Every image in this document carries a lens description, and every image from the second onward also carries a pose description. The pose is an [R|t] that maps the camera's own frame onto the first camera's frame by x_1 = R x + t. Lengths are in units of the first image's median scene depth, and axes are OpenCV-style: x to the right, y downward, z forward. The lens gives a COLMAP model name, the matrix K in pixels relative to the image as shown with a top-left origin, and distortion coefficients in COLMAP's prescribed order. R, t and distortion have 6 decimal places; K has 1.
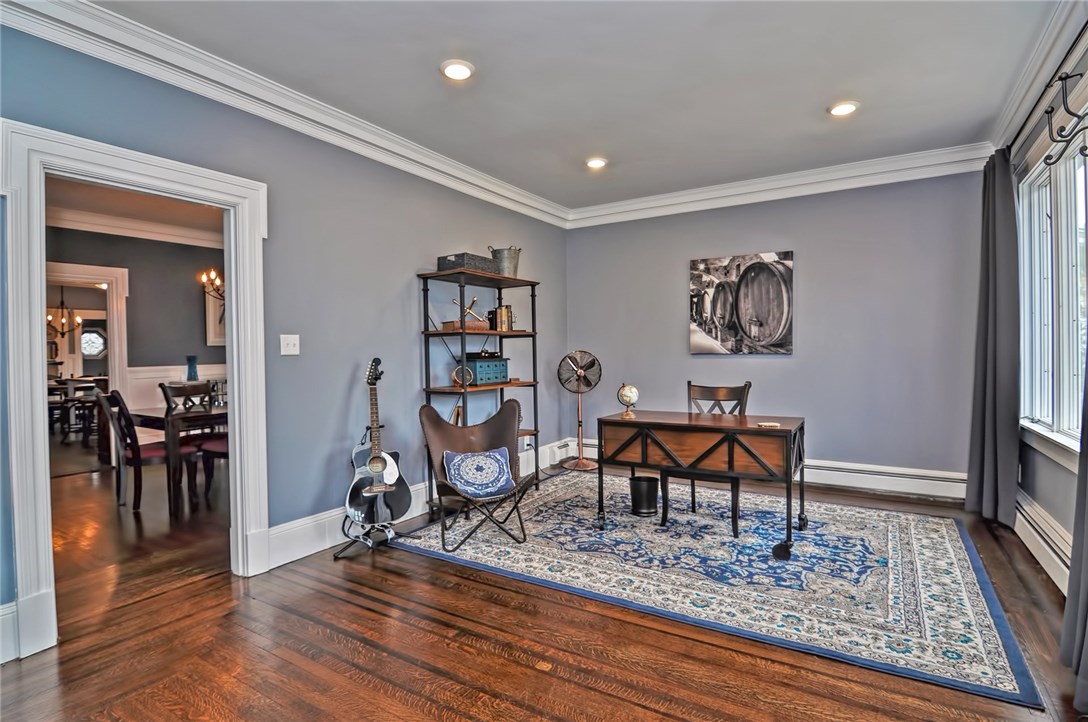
lens RADIAL K [[522.7, 0, 543.8], [0, 522.7, 363.5], [0, 0, 1]] dist [-0.002133, -0.013235]
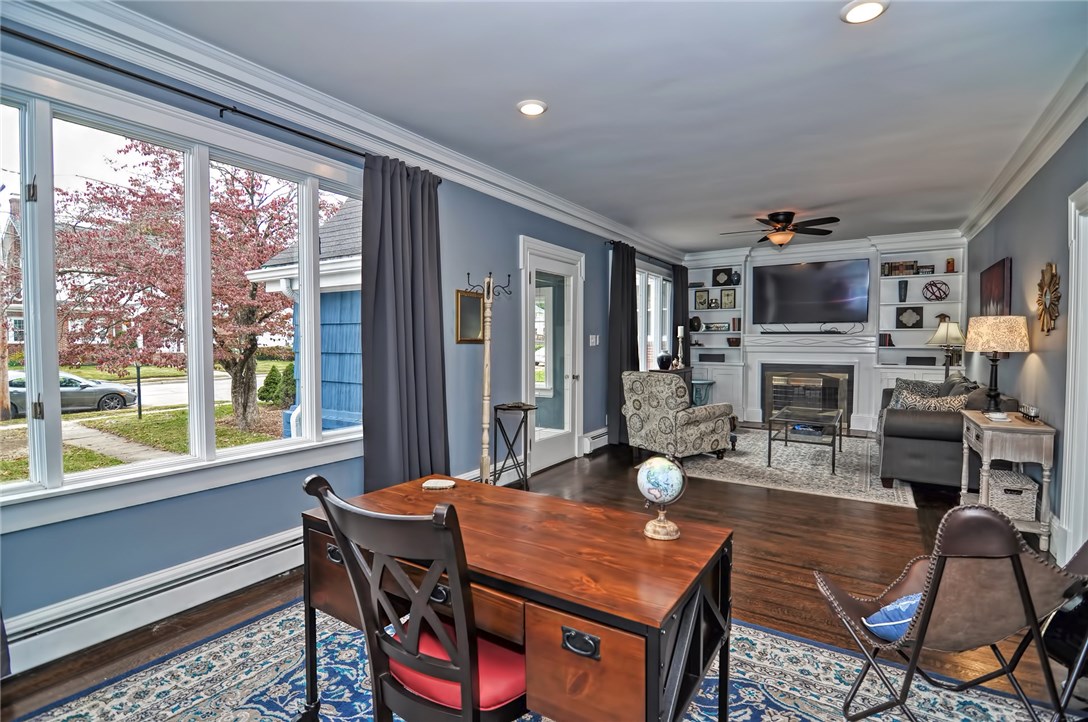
lens RADIAL K [[522.7, 0, 541.8], [0, 522.7, 363.4], [0, 0, 1]] dist [-0.002133, -0.013235]
pose [[-0.999892, 0.014159, 0.004022, 0.246151], [0.014368, 0.998226, 0.057775, -0.058424], [-0.003197, 0.057826, -0.998322, 1.362917]]
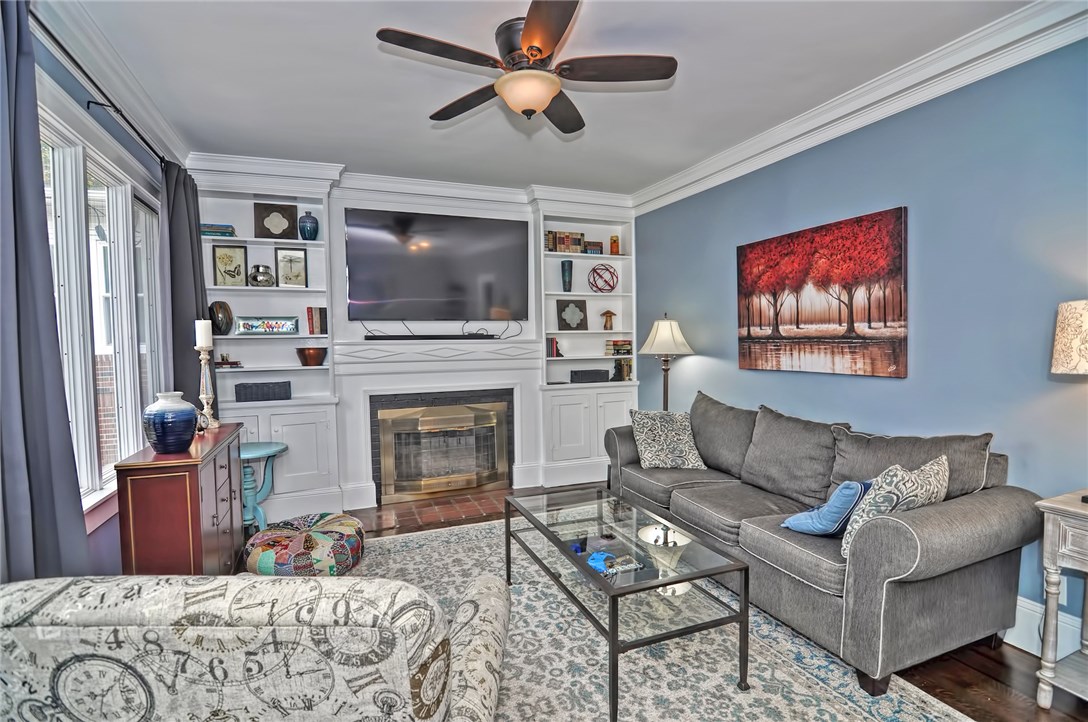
lens RADIAL K [[522.7, 0, 545.1], [0, 522.7, 368.9], [0, 0, 1]] dist [-0.002133, -0.013235]
pose [[-0.583052, 0.064341, -0.809883, 0.035377], [0.012795, 0.997463, 0.070032, -0.052990], [0.812334, 0.030470, -0.582396, 0.143150]]
